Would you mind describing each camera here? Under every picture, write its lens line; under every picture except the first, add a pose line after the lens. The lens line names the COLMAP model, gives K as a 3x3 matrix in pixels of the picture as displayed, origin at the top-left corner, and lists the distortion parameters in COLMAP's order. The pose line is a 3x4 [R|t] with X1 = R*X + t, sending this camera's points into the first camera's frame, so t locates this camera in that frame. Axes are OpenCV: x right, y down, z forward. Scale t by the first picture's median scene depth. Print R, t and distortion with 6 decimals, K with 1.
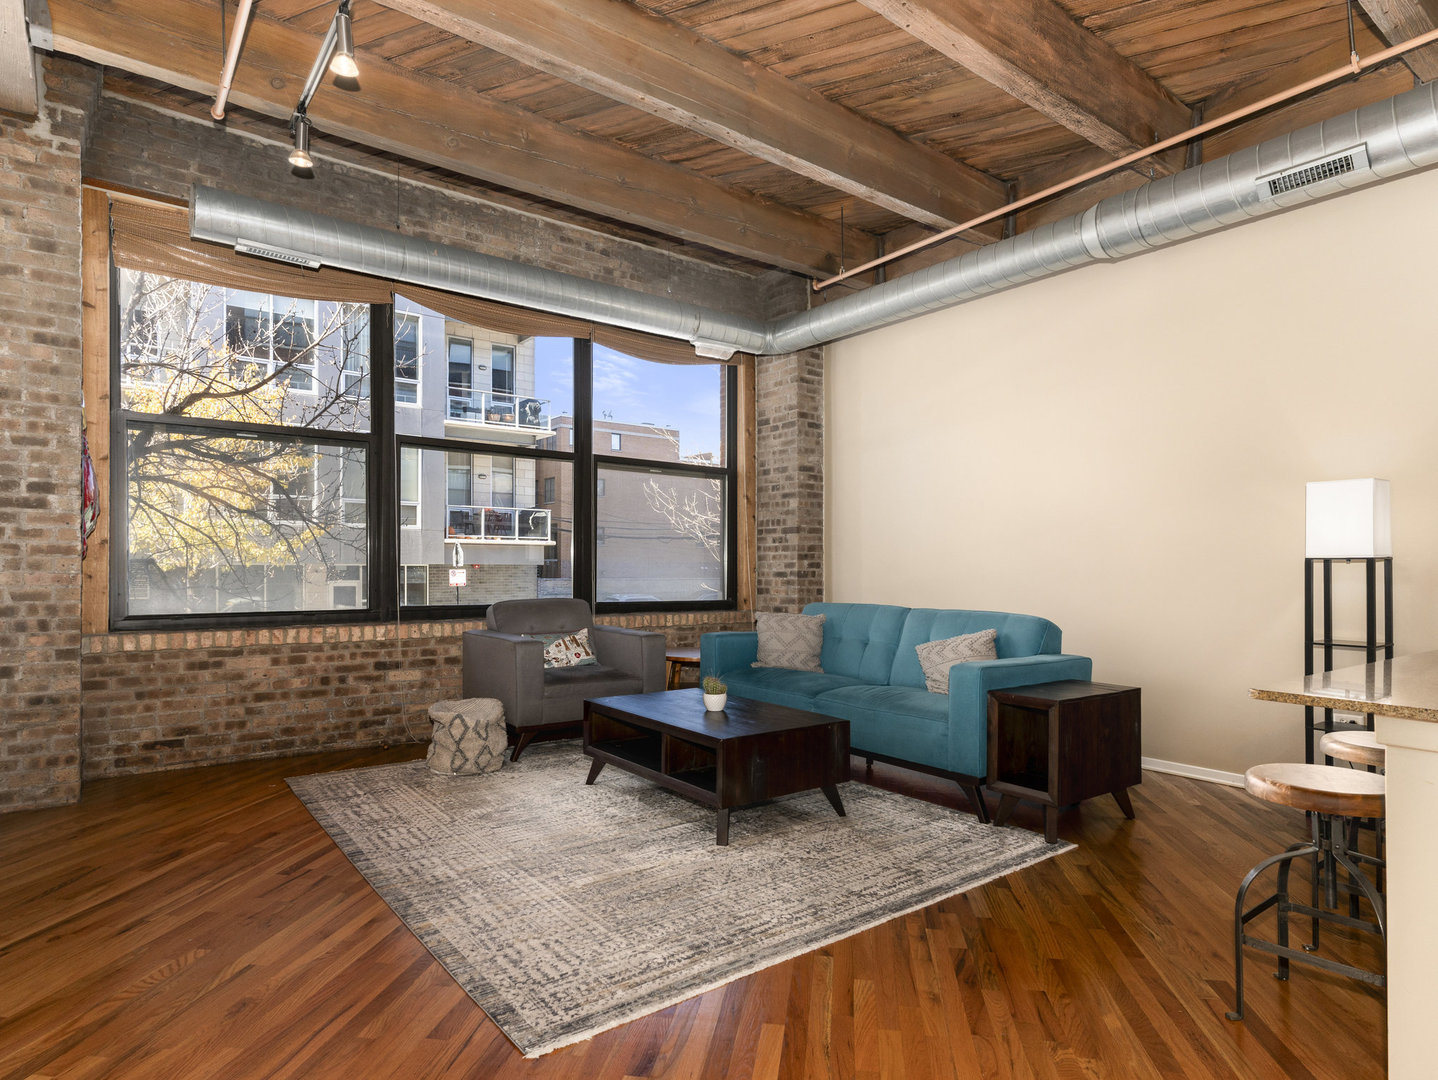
lens RADIAL K [[810.8, 0, 707.1], [0, 810.8, 572.8], [0, 0, 1]] dist [-0.001283, 0.001307]
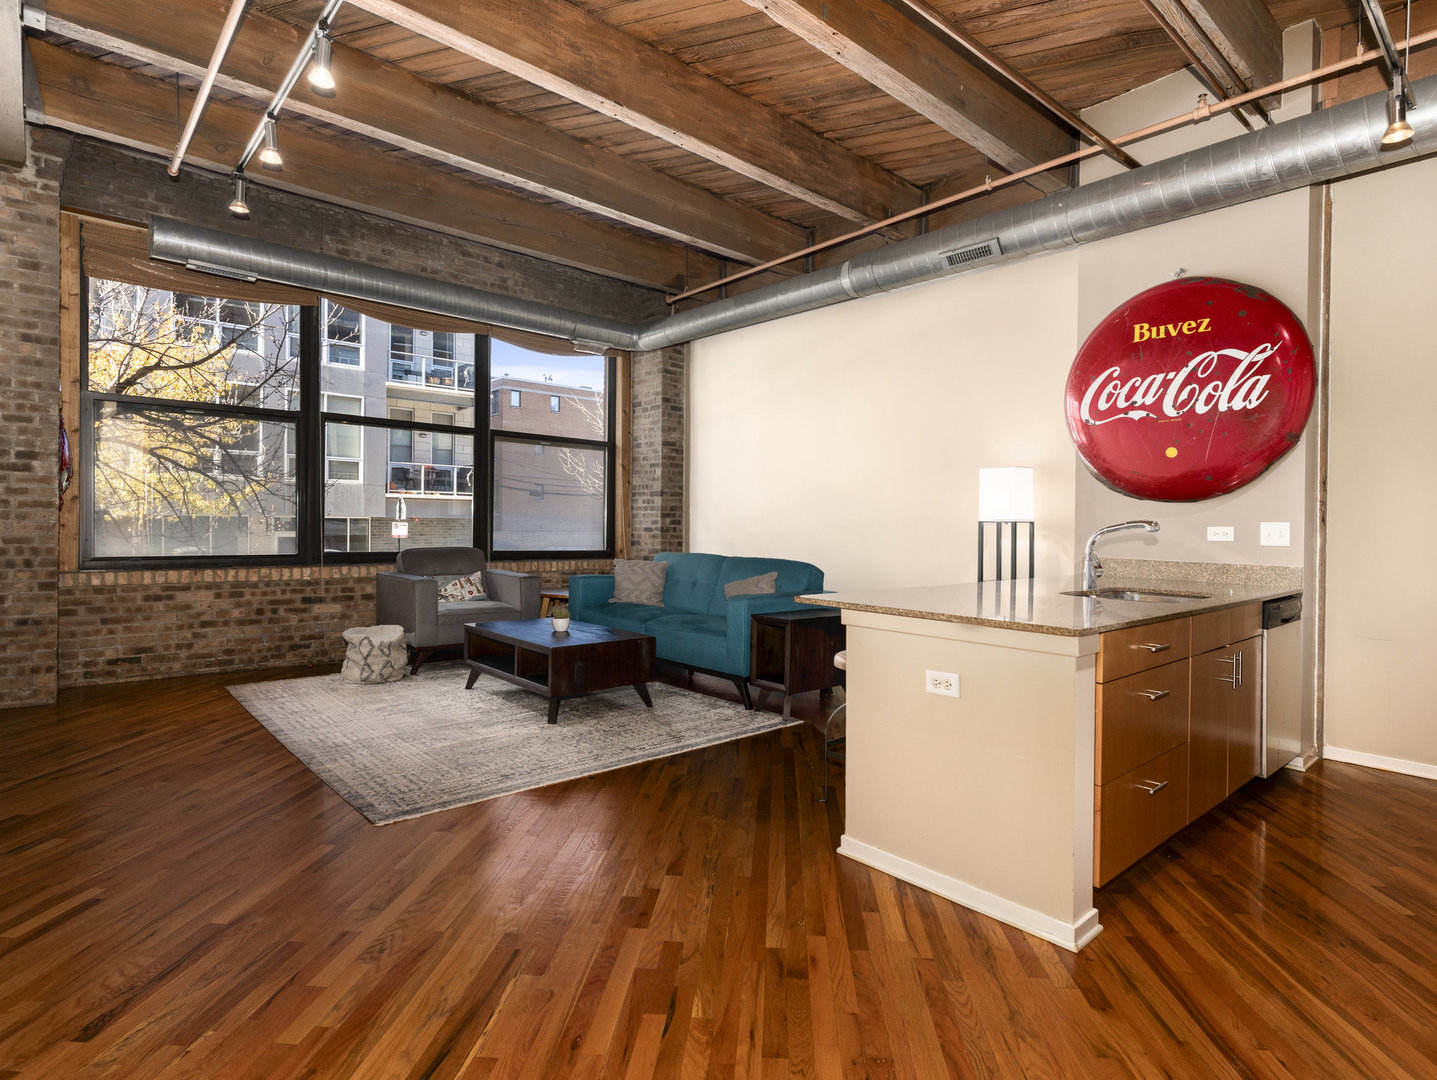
lens RADIAL K [[772.8, 0, 706.2], [0, 772.8, 537.2], [0, 0, 1]] dist [-0.005352, 0.002199]
pose [[0.997374, 0.010014, 0.071731, 0.152629], [-0.010824, 0.999882, 0.010923, -0.000830], [-0.071613, -0.011670, 0.997364, -0.275974]]
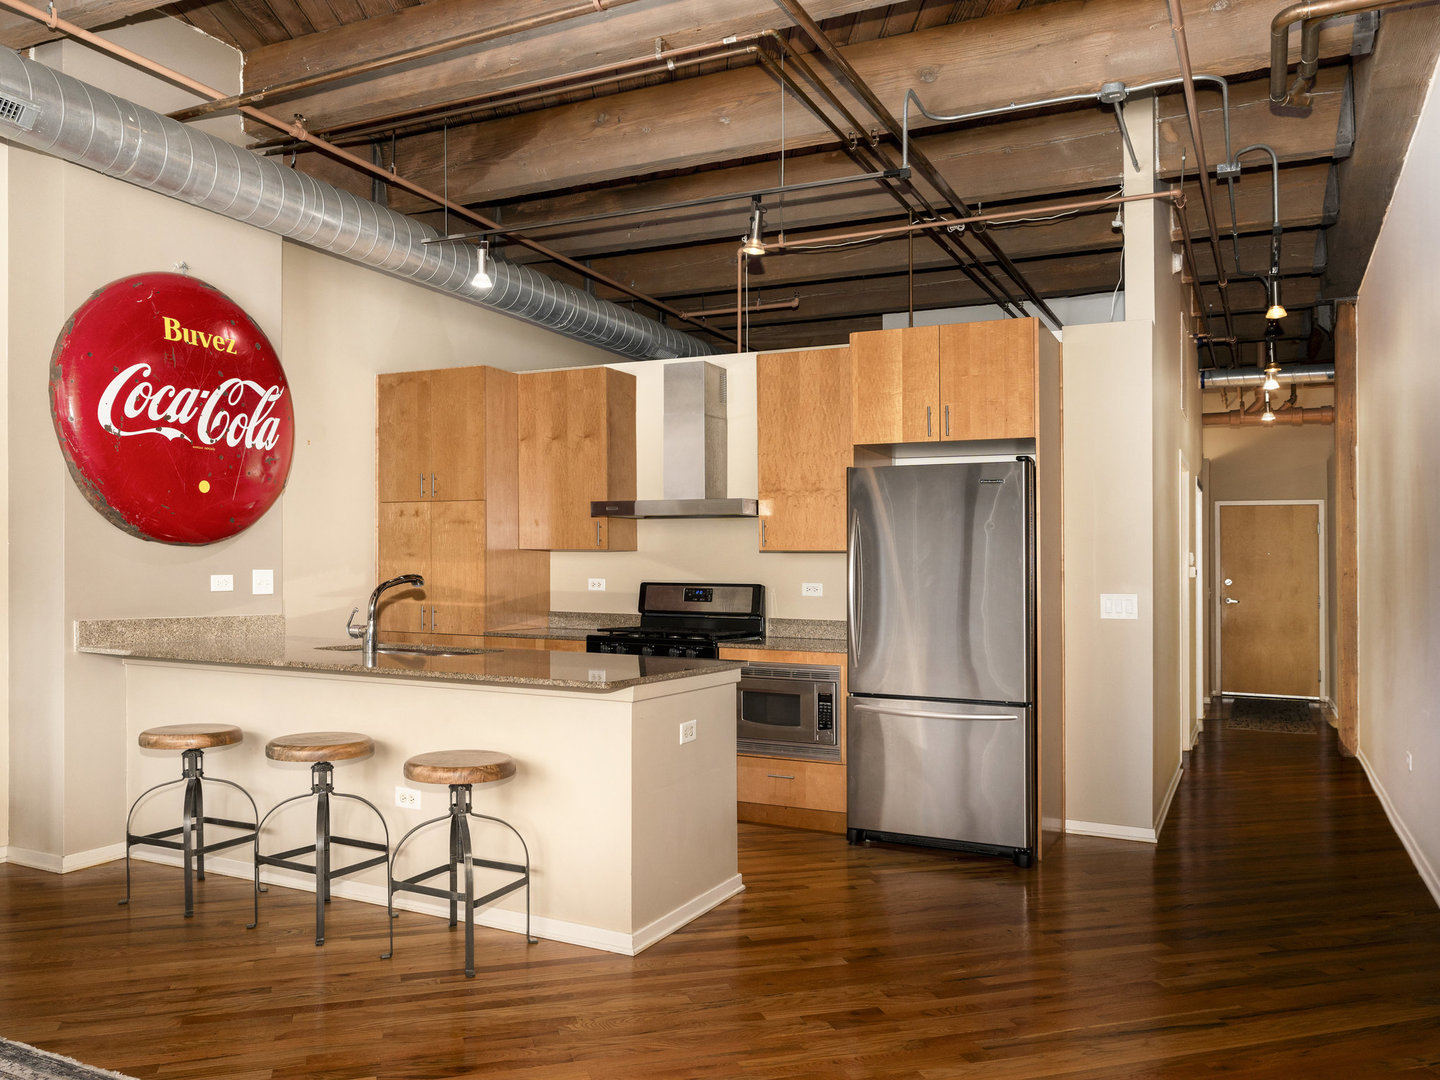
lens RADIAL K [[1098.3, 0, 740.7], [0, 1098.3, 537.6], [0, 0, 1]] dist [-0.004683, 0.006146]
pose [[-0.467999, 0.015230, 0.883598, -0.491481], [-0.010540, 0.999684, -0.022813, -0.030878], [-0.883666, -0.019989, -0.467691, 0.723730]]
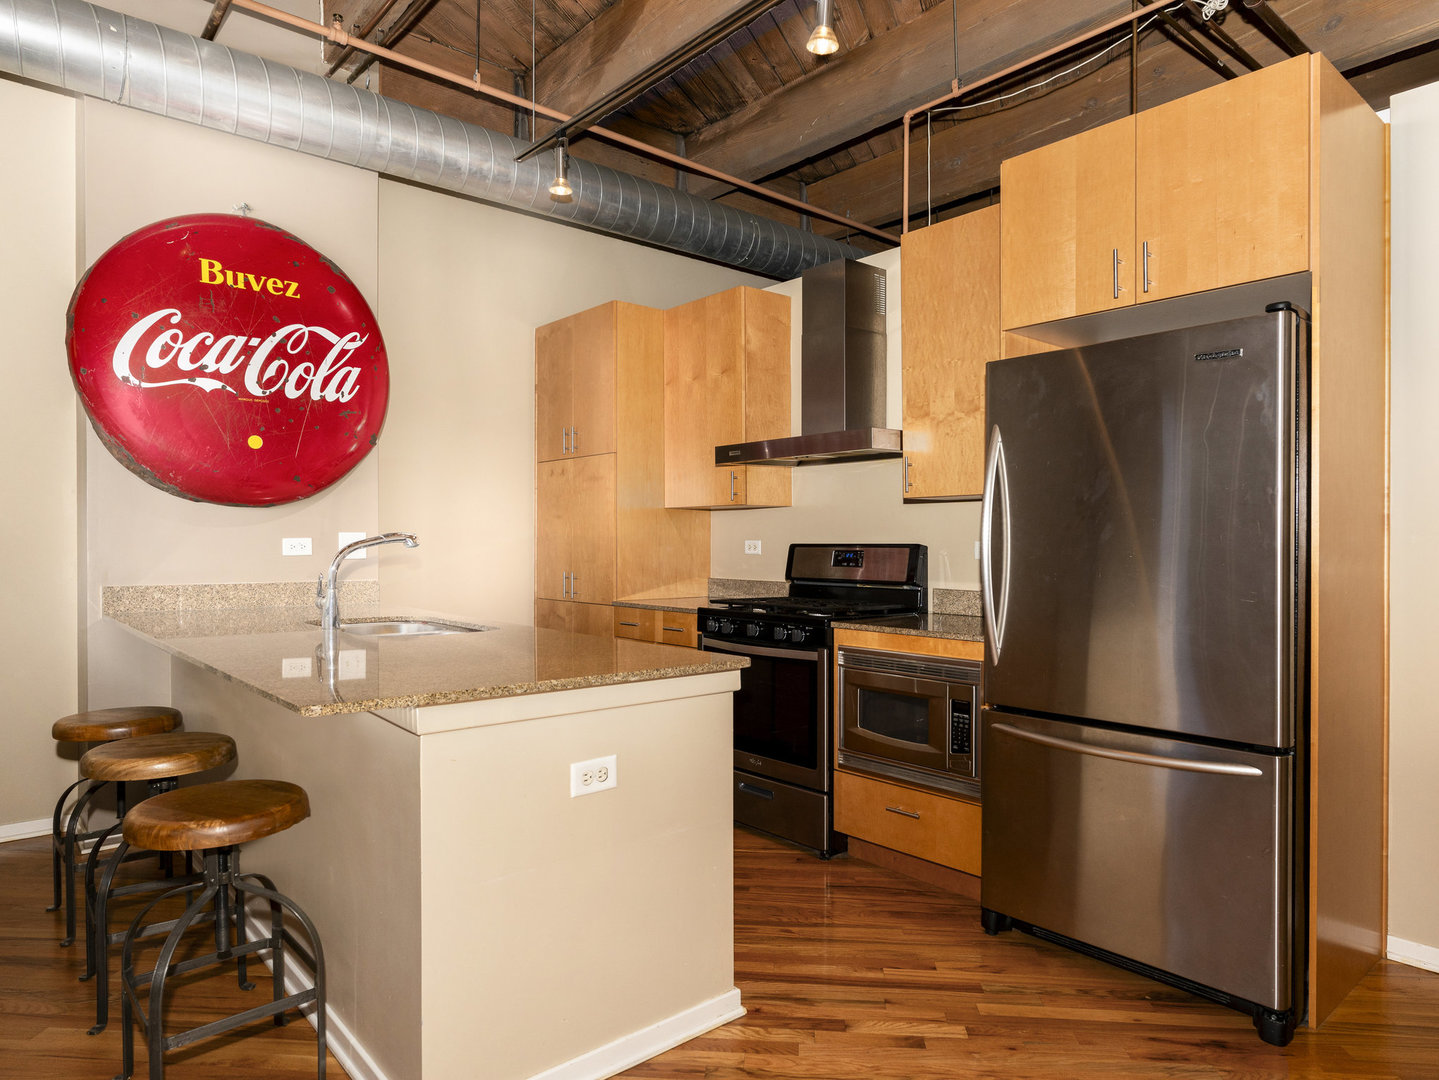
lens RADIAL K [[910.4, 0, 728.2], [0, 910.4, 550.4], [0, 0, 1]] dist [-0.002761, 0.002935]
pose [[-0.074349, -0.015467, 0.997112, -0.116458], [0.003557, 0.999869, 0.015775, -0.011413], [-0.997226, 0.004720, -0.074285, 0.281094]]
